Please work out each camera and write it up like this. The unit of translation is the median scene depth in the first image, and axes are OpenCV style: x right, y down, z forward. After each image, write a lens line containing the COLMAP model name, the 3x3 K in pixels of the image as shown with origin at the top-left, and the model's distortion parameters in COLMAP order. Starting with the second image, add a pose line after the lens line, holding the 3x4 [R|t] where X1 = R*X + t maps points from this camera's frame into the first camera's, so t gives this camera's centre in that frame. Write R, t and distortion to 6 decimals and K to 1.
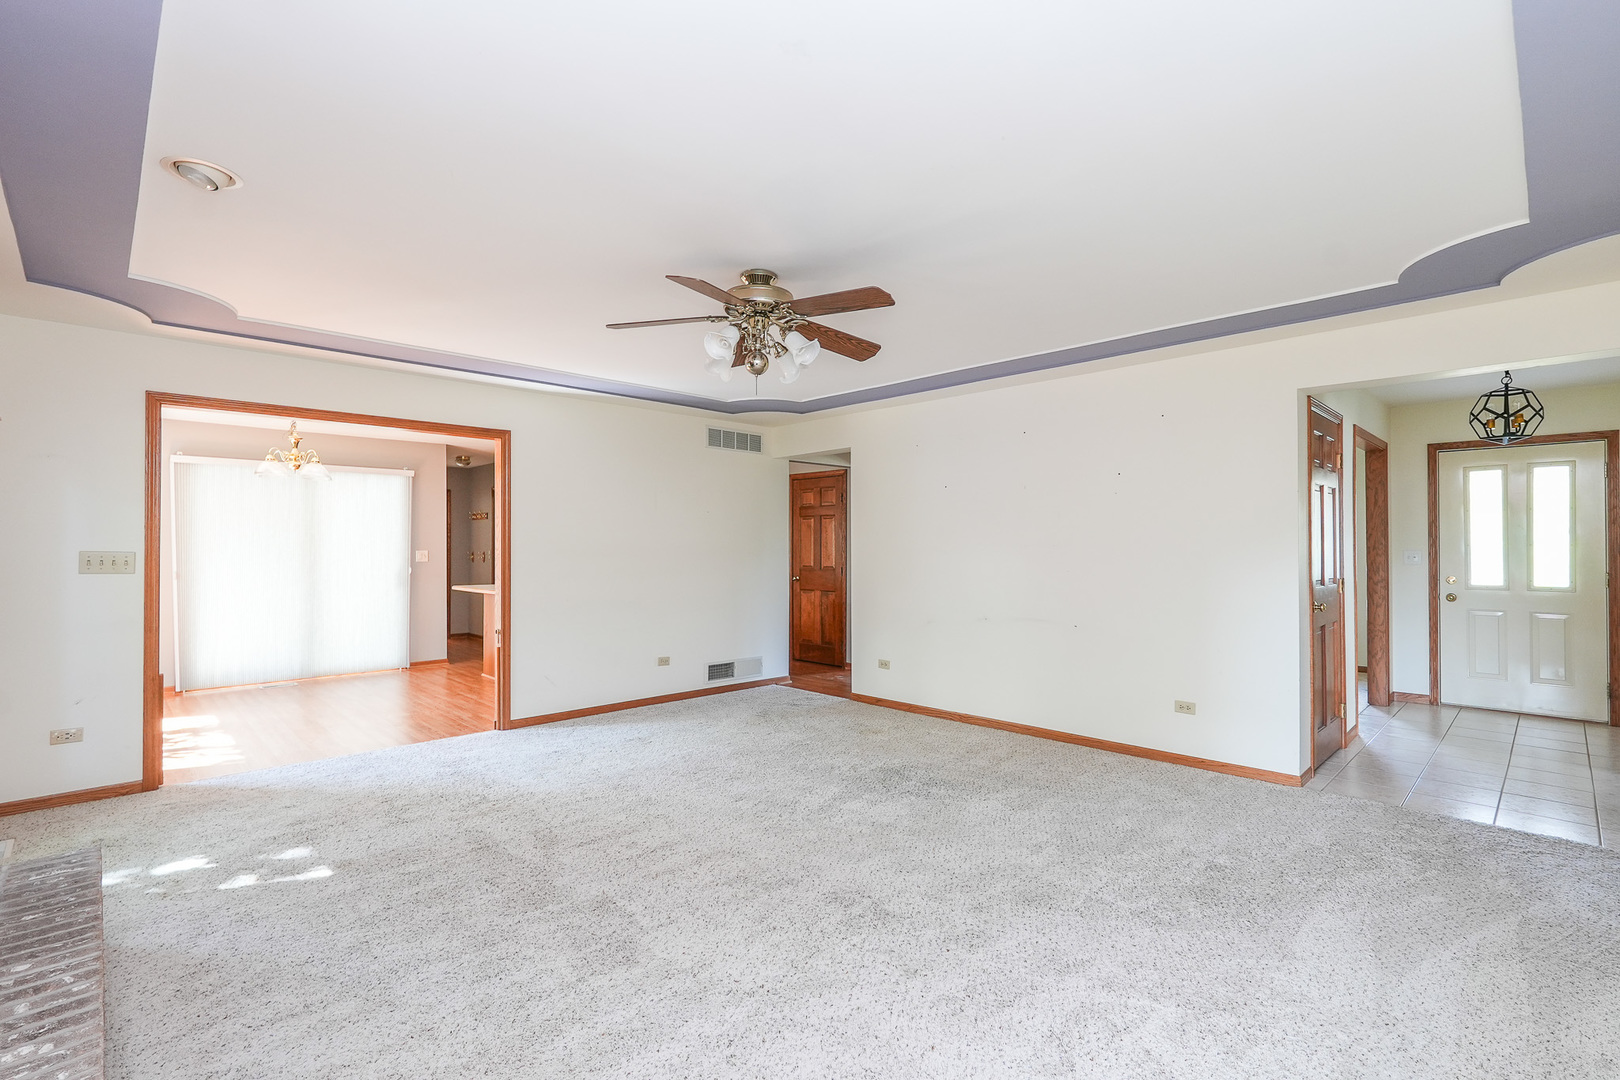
lens RADIAL K [[739.9, 0, 807.9], [0, 739.9, 540.3], [0, 0, 1]] dist [-0.018265, 0.009765]
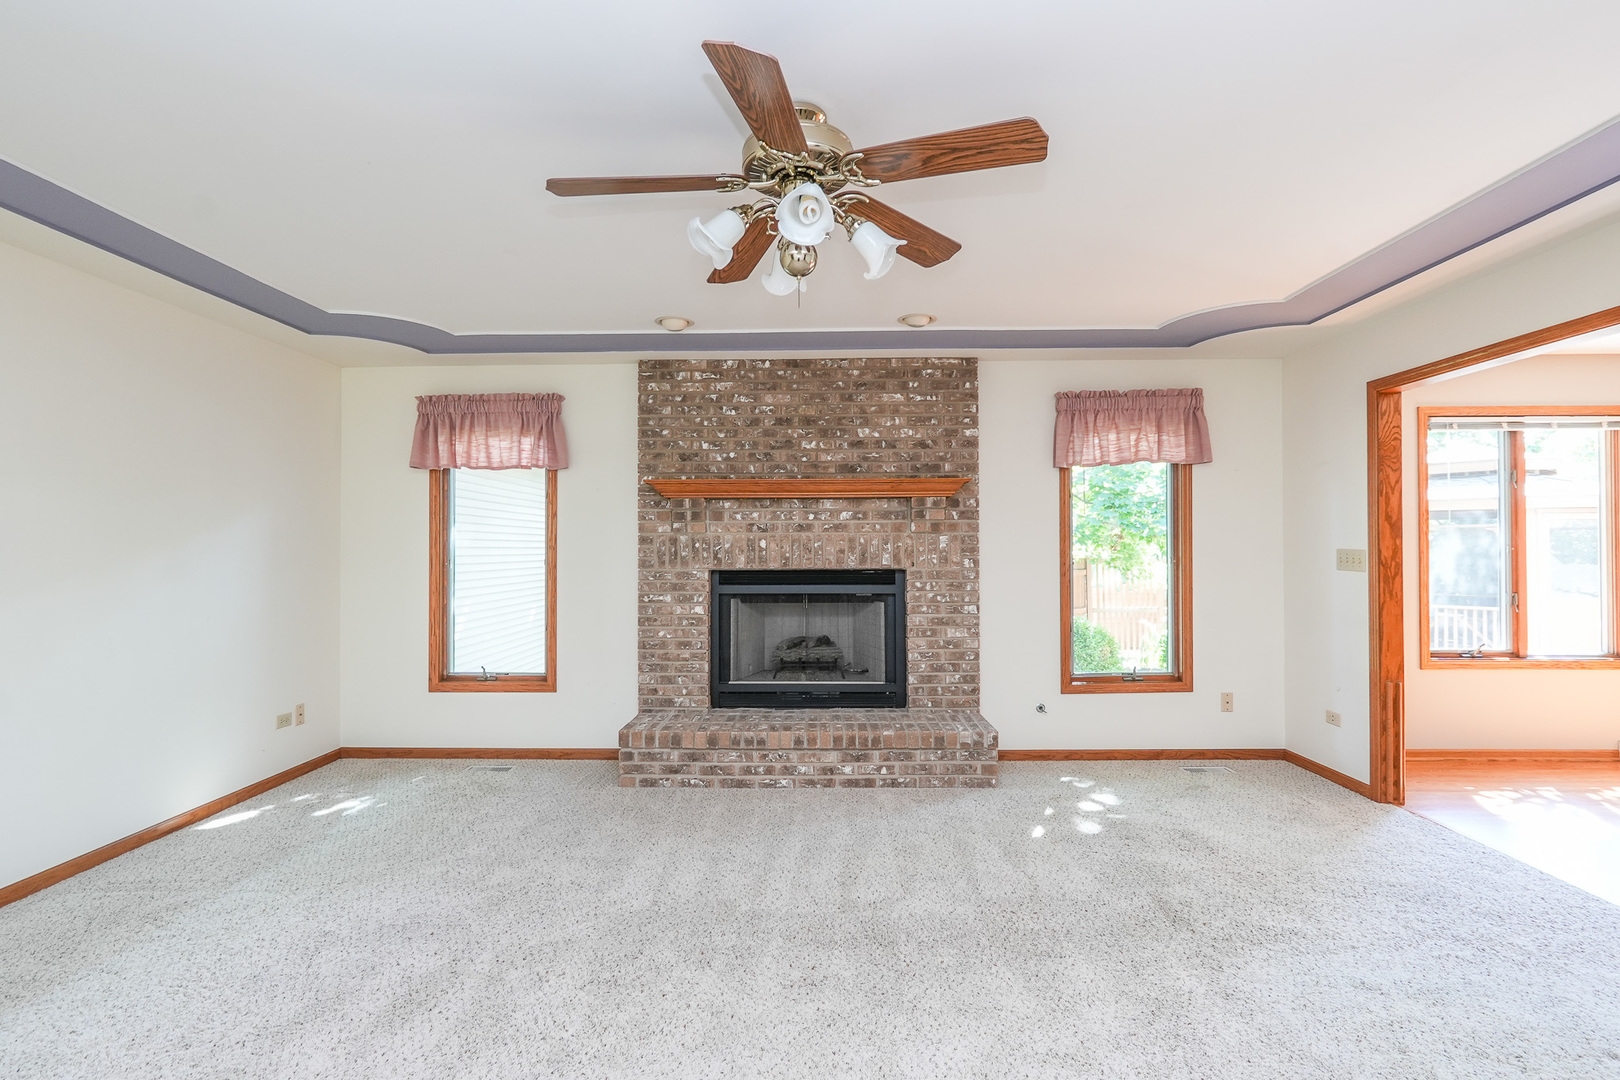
lens RADIAL K [[739.9, 0, 809.4], [0, 739.9, 541.2], [0, 0, 1]] dist [-0.018265, 0.009765]
pose [[-0.710260, -0.002080, -0.703937, 0.215669], [0.011723, 0.999822, -0.014782, 0.007375], [0.703842, -0.018752, -0.710109, 0.846086]]
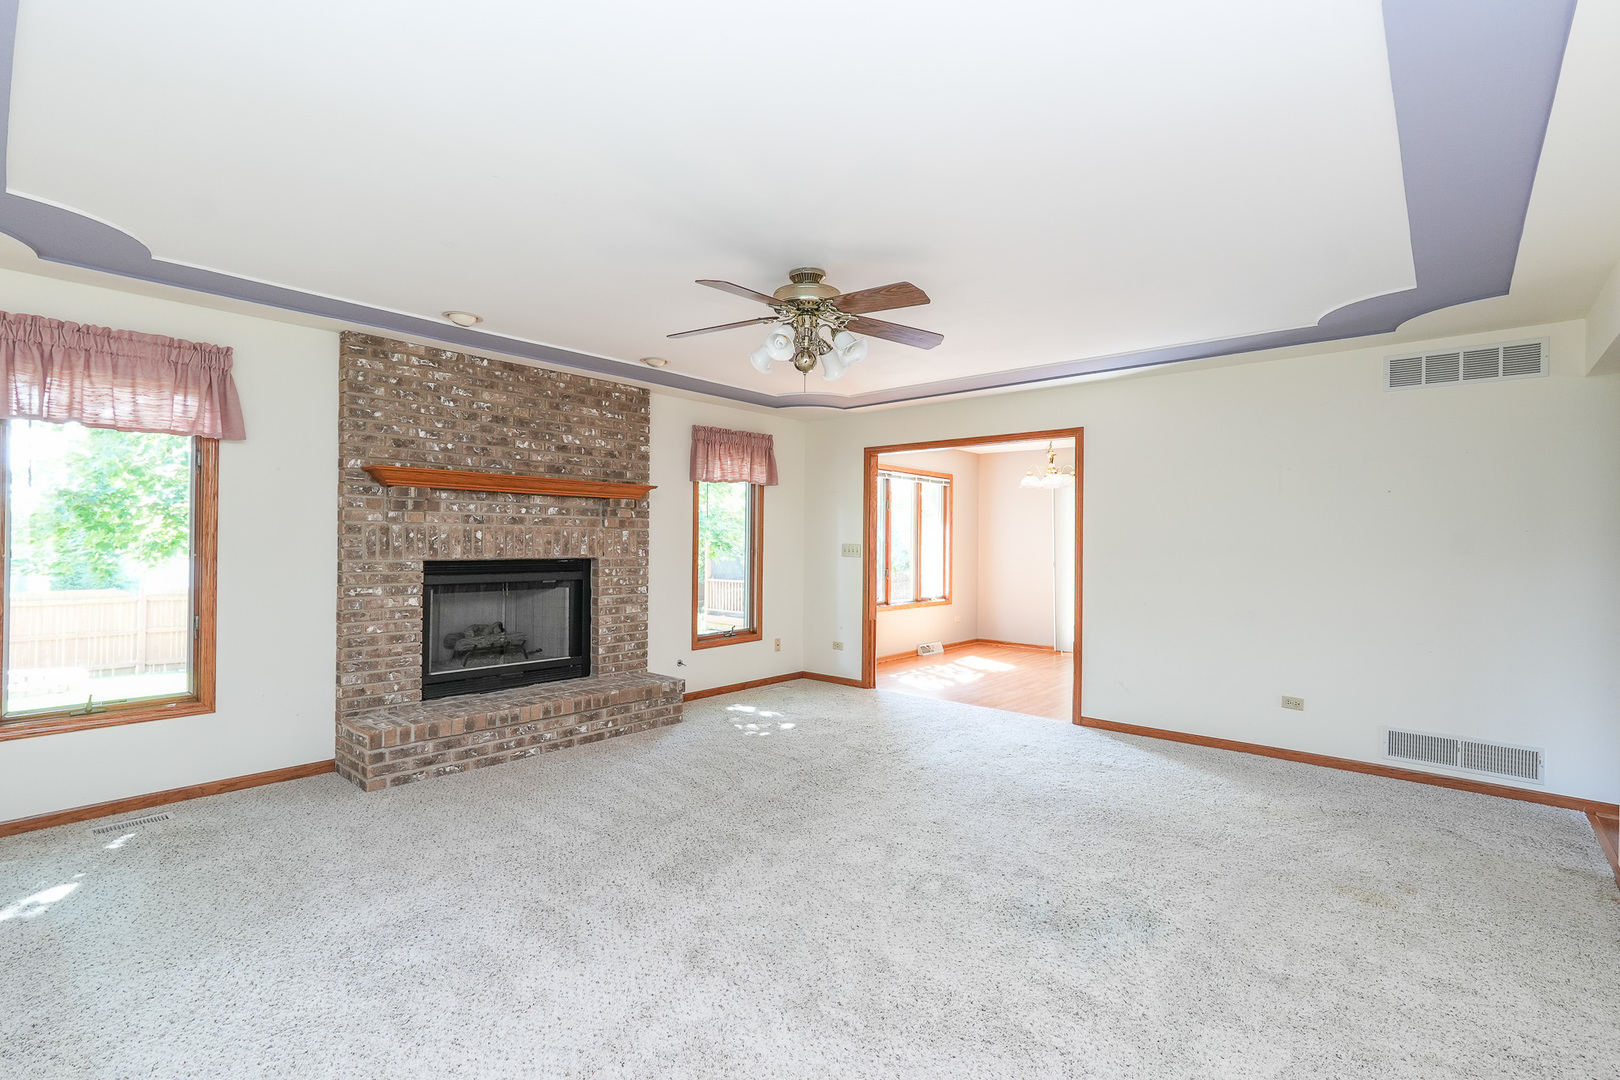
lens RADIAL K [[739.9, 0, 808.5], [0, 739.9, 540.7], [0, 0, 1]] dist [-0.018265, 0.009765]
pose [[0.078483, 0.000714, -0.996915, 0.552806], [0.001266, 0.999999, 0.000816, 0.004048], [0.996915, -0.001326, 0.078482, 0.538547]]
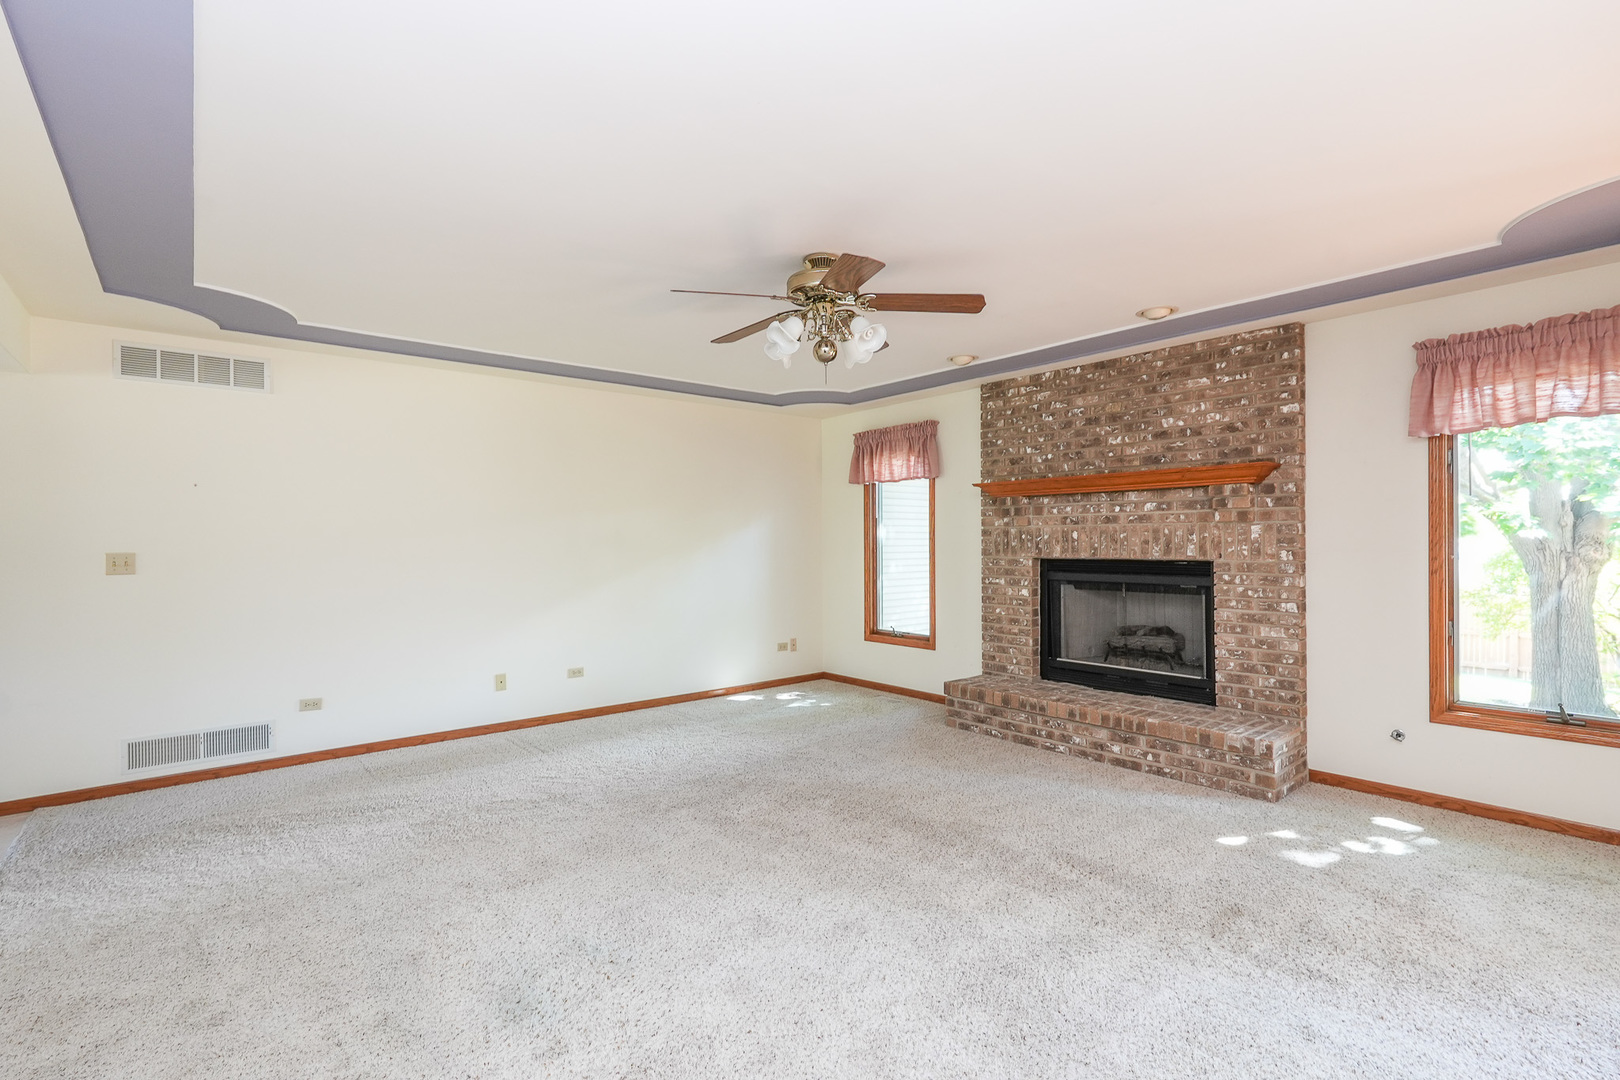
lens RADIAL K [[739.9, 0, 811.3], [0, 739.9, 540.6], [0, 0, 1]] dist [-0.018265, 0.009765]
pose [[-0.997573, 0.007124, 0.069264, -0.067653], [0.006429, 0.999927, -0.010260, 0.011355], [-0.069332, -0.009790, -0.997546, 1.145805]]
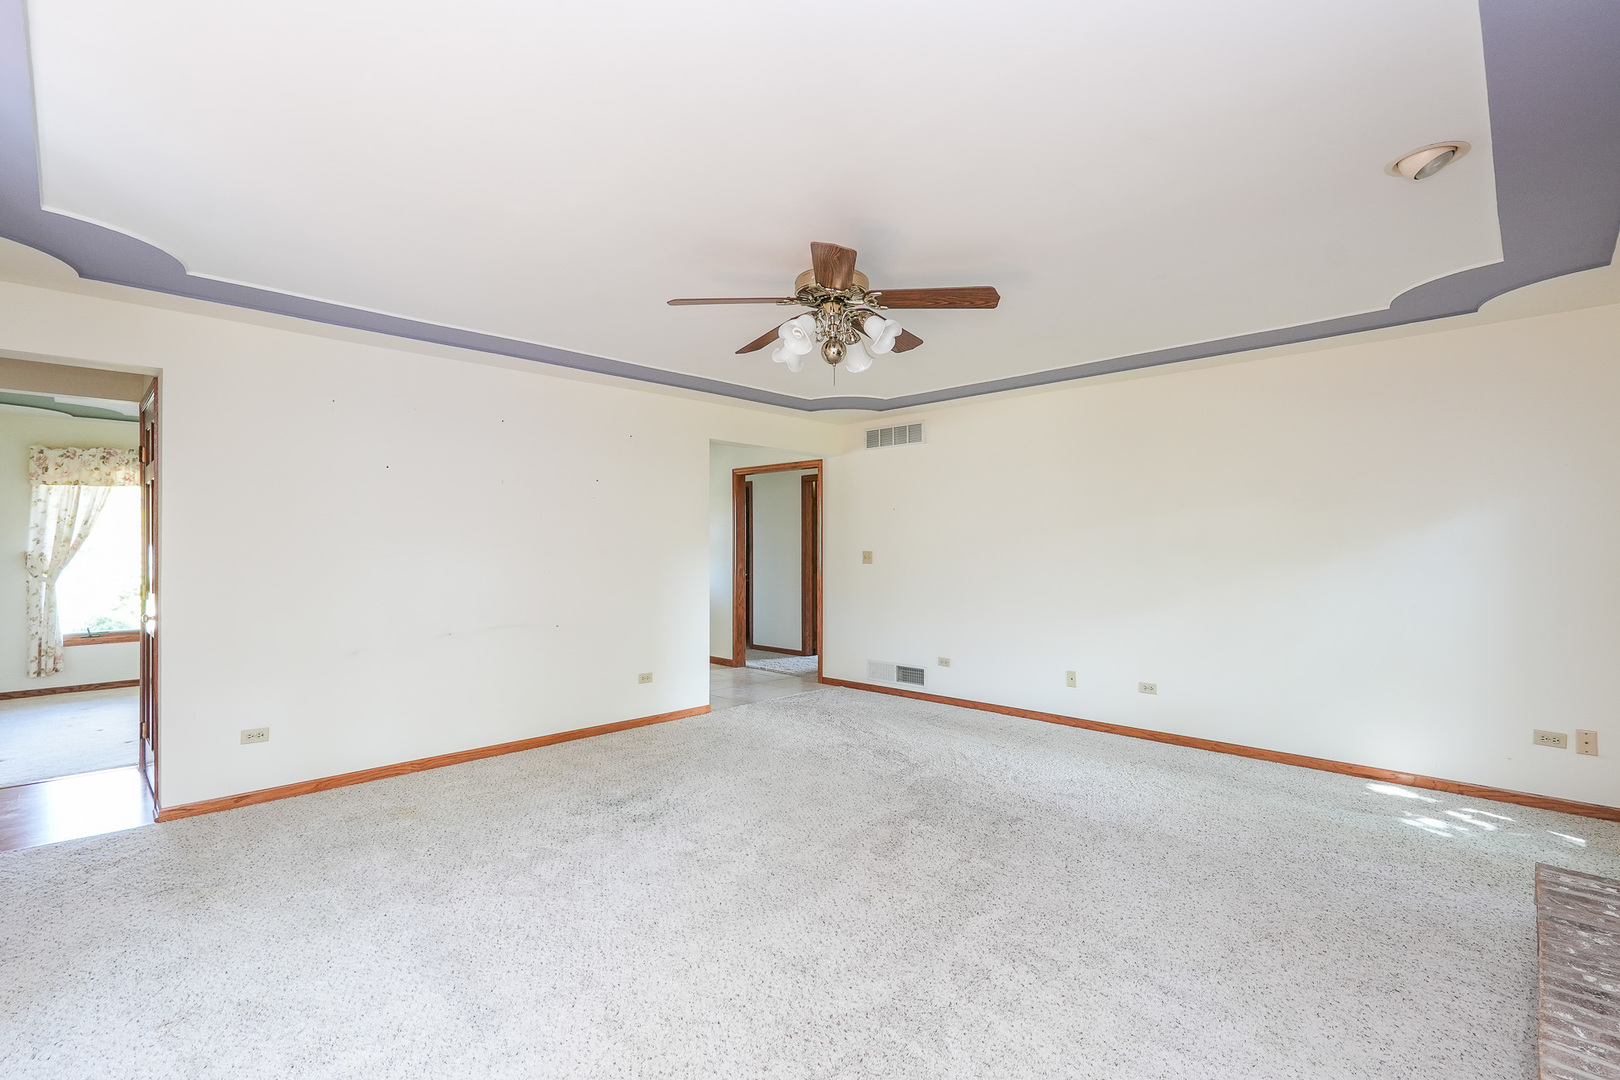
lens RADIAL K [[739.9, 0, 806.6], [0, 739.9, 539.9], [0, 0, 1]] dist [-0.018265, 0.009765]
pose [[-0.002902, 0.014095, 0.999896, -0.590493], [-0.007889, 0.999869, -0.014118, 0.011543], [-0.999965, -0.007929, -0.002790, 0.588045]]
